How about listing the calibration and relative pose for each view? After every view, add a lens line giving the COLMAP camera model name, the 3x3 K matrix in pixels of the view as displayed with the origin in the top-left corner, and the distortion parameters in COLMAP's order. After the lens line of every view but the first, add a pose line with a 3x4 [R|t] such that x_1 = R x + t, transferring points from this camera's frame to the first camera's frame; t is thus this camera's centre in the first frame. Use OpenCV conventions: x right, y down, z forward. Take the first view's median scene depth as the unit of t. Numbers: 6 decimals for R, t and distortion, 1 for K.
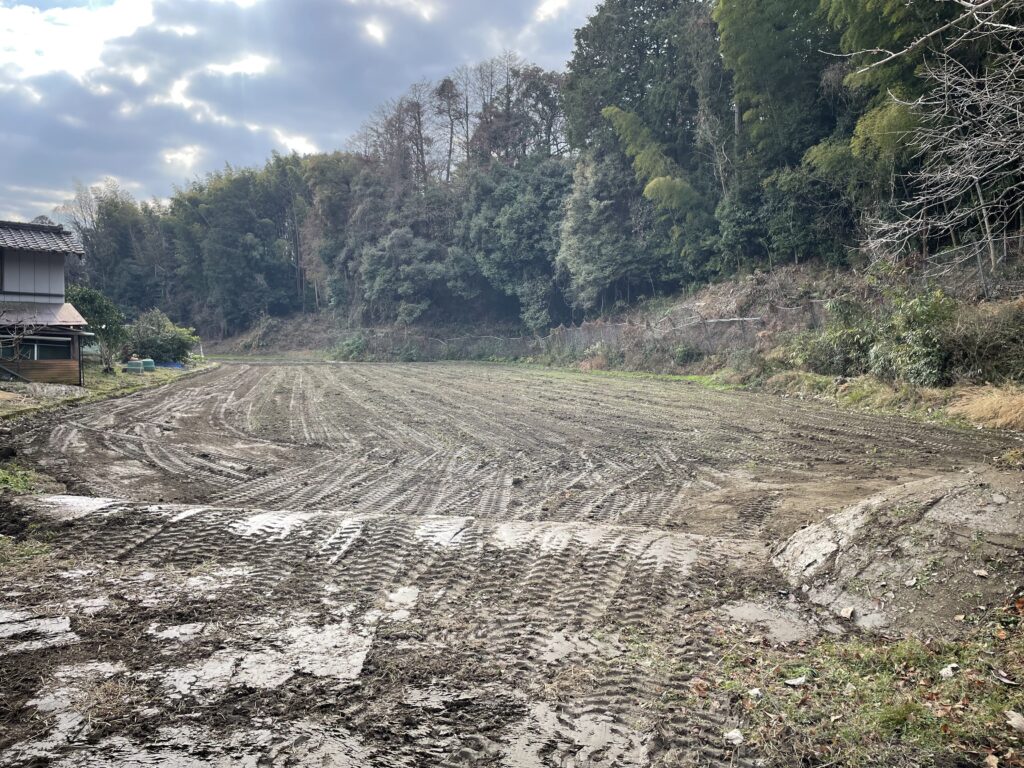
lens RADIAL K [[771.1, 0, 495.9], [0, 771.1, 368.1], [0, 0, 1]] dist [0.055194, -0.075667]
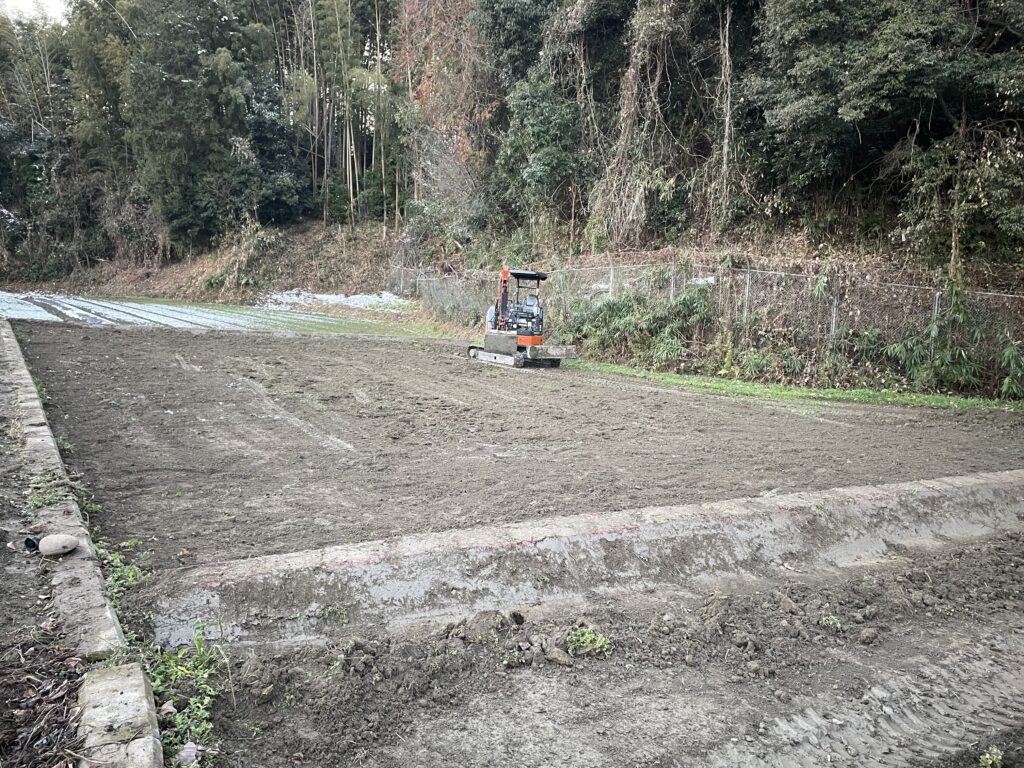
lens RADIAL K [[771.1, 0, 510.0], [0, 771.1, 383.7], [0, 0, 1]] dist [0.055194, -0.075667]
pose [[0.994628, 0.040960, 0.095063, -0.174165], [-0.049029, 0.995246, 0.084151, -0.015177], [-0.091164, -0.088360, 0.991908, 0.476965]]
